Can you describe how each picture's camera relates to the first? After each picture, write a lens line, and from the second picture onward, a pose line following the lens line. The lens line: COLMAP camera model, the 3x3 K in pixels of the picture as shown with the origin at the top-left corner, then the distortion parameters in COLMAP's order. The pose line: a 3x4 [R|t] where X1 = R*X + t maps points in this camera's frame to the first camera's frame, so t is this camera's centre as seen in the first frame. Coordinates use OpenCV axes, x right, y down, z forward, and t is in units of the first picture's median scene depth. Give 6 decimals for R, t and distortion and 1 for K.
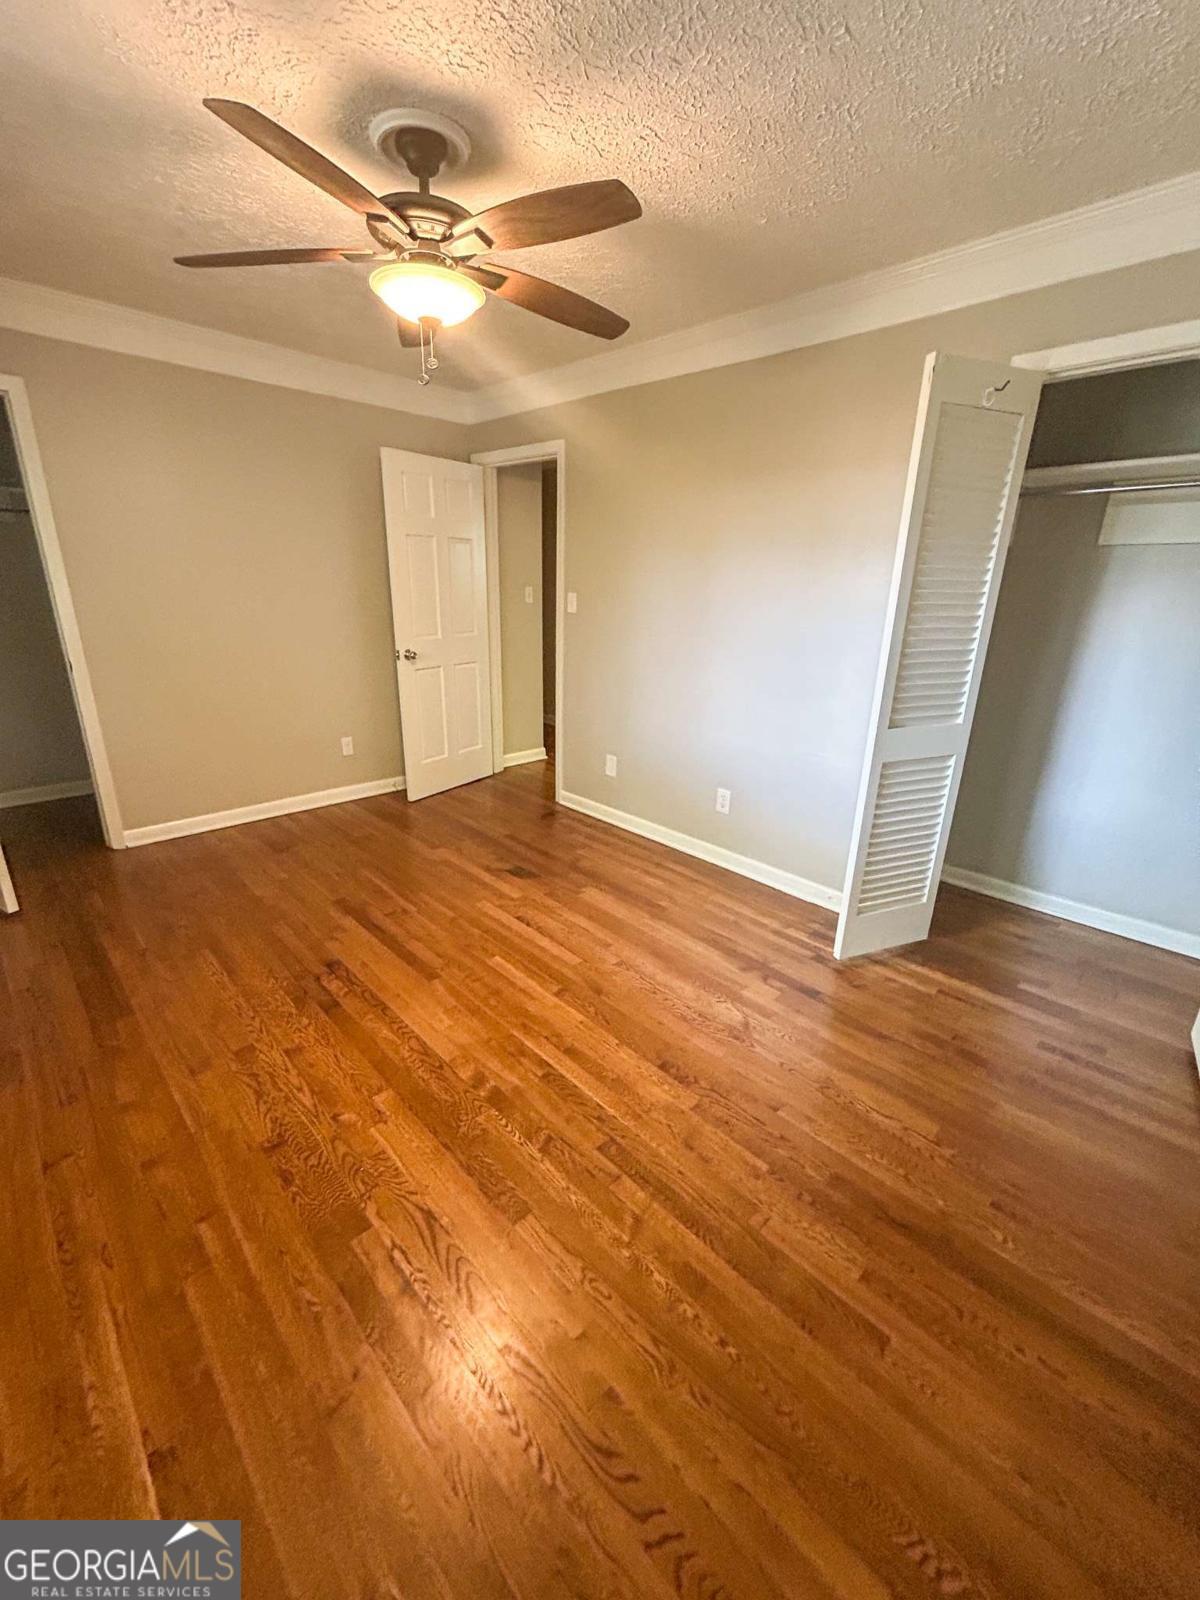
lens RADIAL K [[651.6, 0, 604.4], [0, 651.6, 799.3], [0, 0, 1]] dist [0.002612, 0.000549]
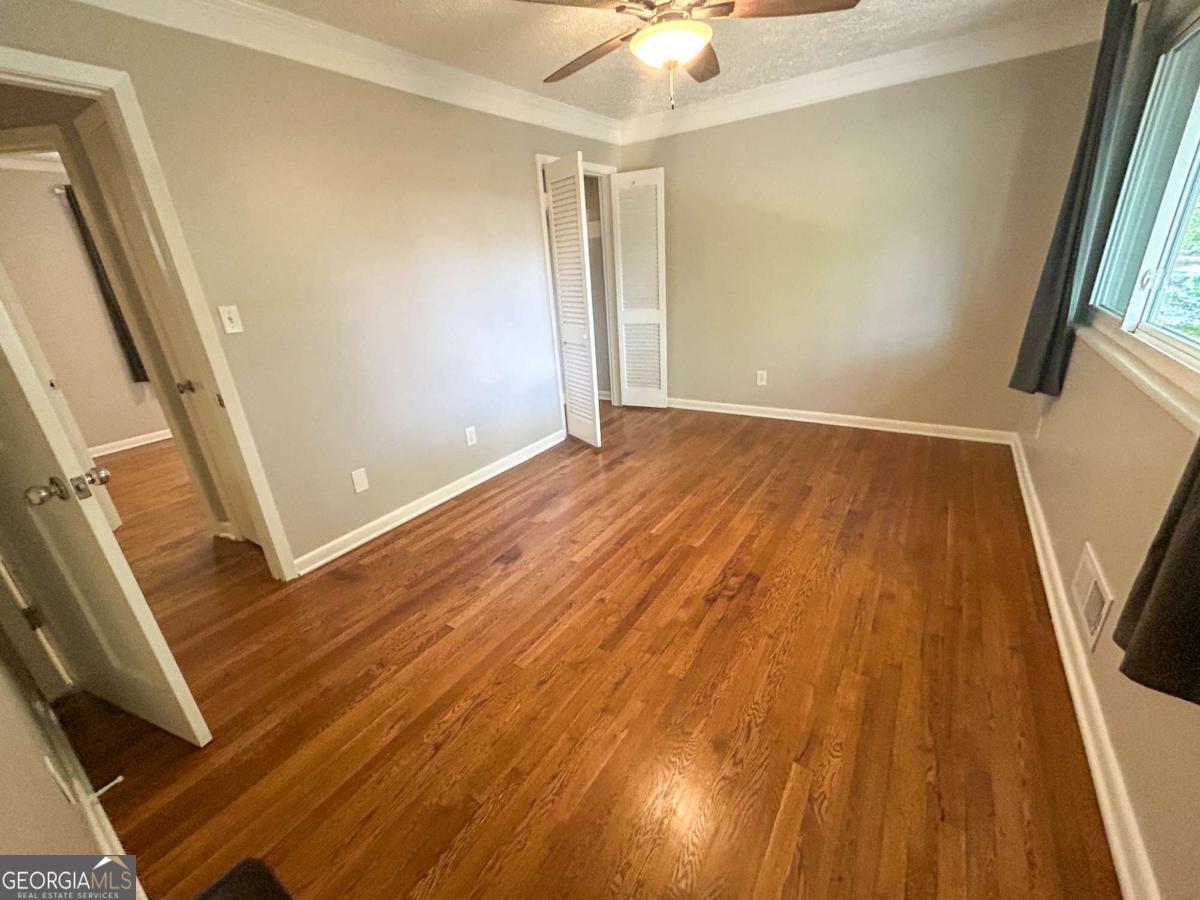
lens RADIAL K [[488.7, 0, 599.5], [0, 488.7, 447.7], [0, 0, 1]] dist [0.002612, 0.000549]
pose [[-0.199262, -0.361444, 0.910853, -0.773938], [0.375221, 0.830514, 0.411649, -0.285527], [-0.905265, 0.423797, -0.029868, 0.794782]]
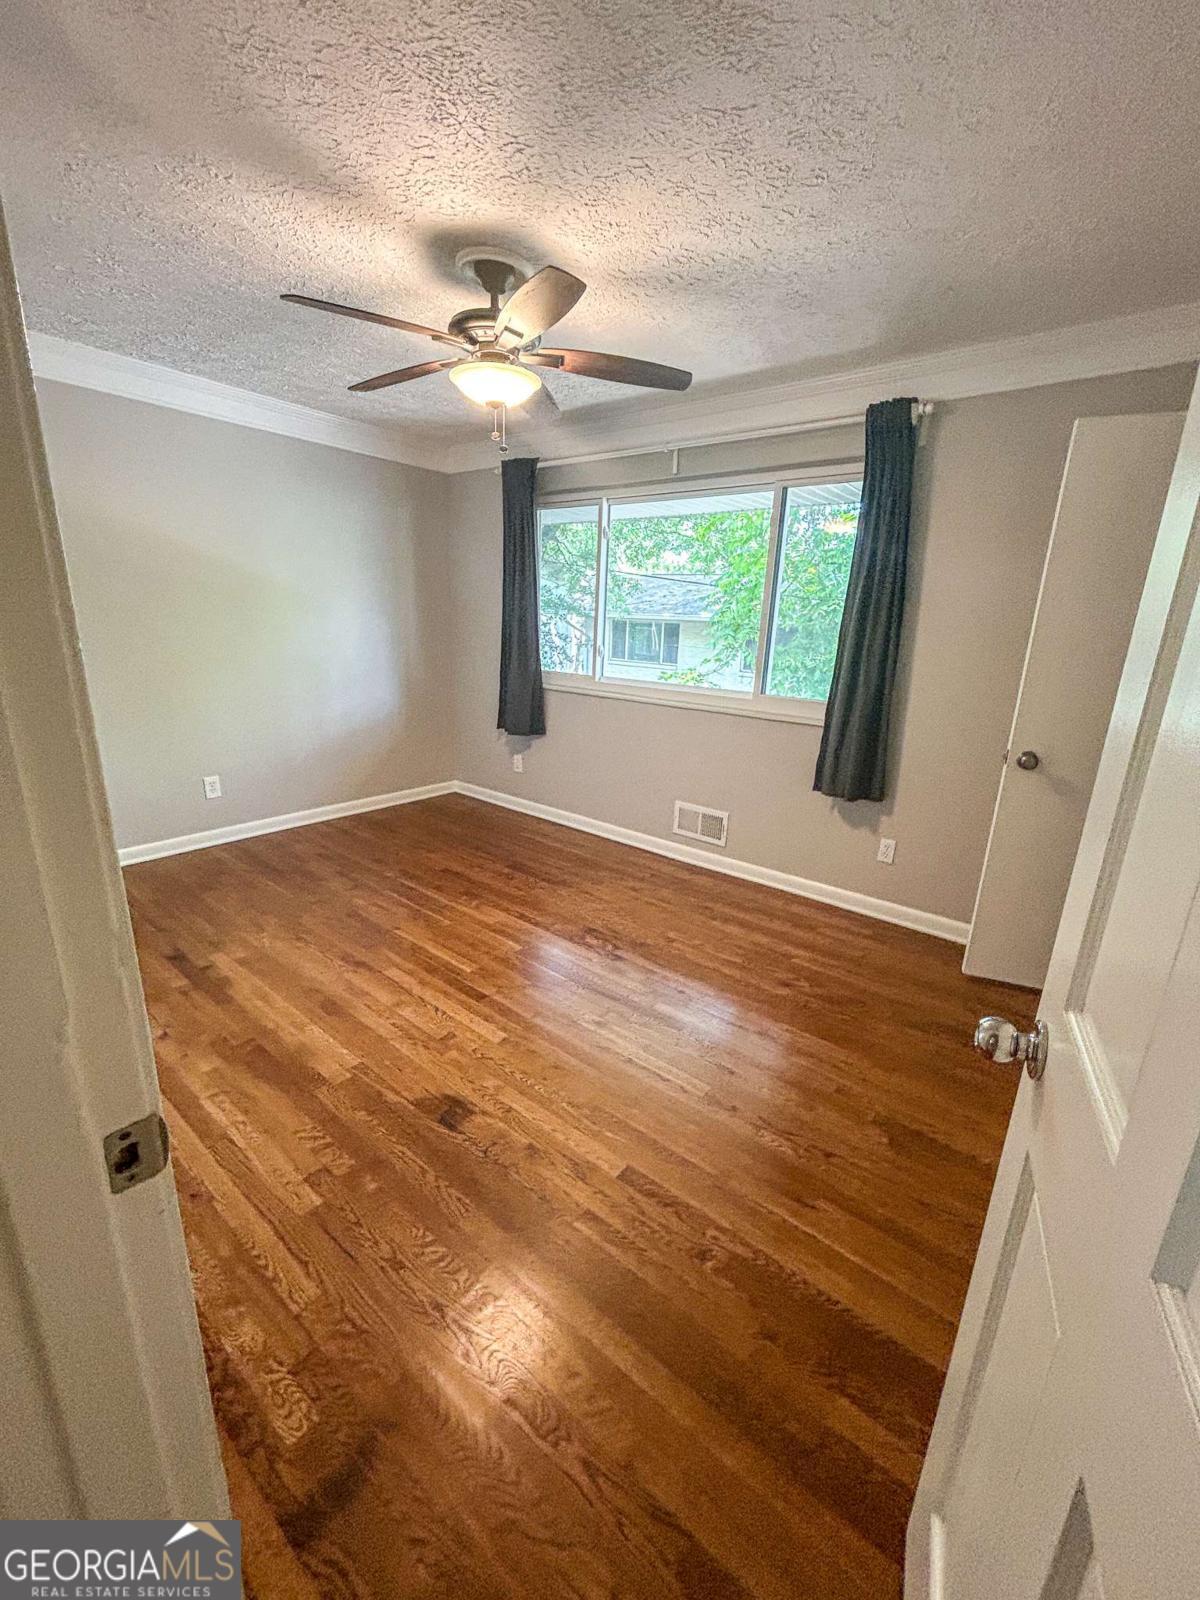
lens RADIAL K [[651.6, 0, 604.4], [0, 651.6, 798.6], [0, 0, 1]] dist [0.002612, 0.000549]
pose [[-0.990952, -0.032873, -0.130126, -0.174590], [-0.100619, 0.823589, 0.558191, -0.433706], [0.088821, 0.566234, -0.819445, 1.286343]]
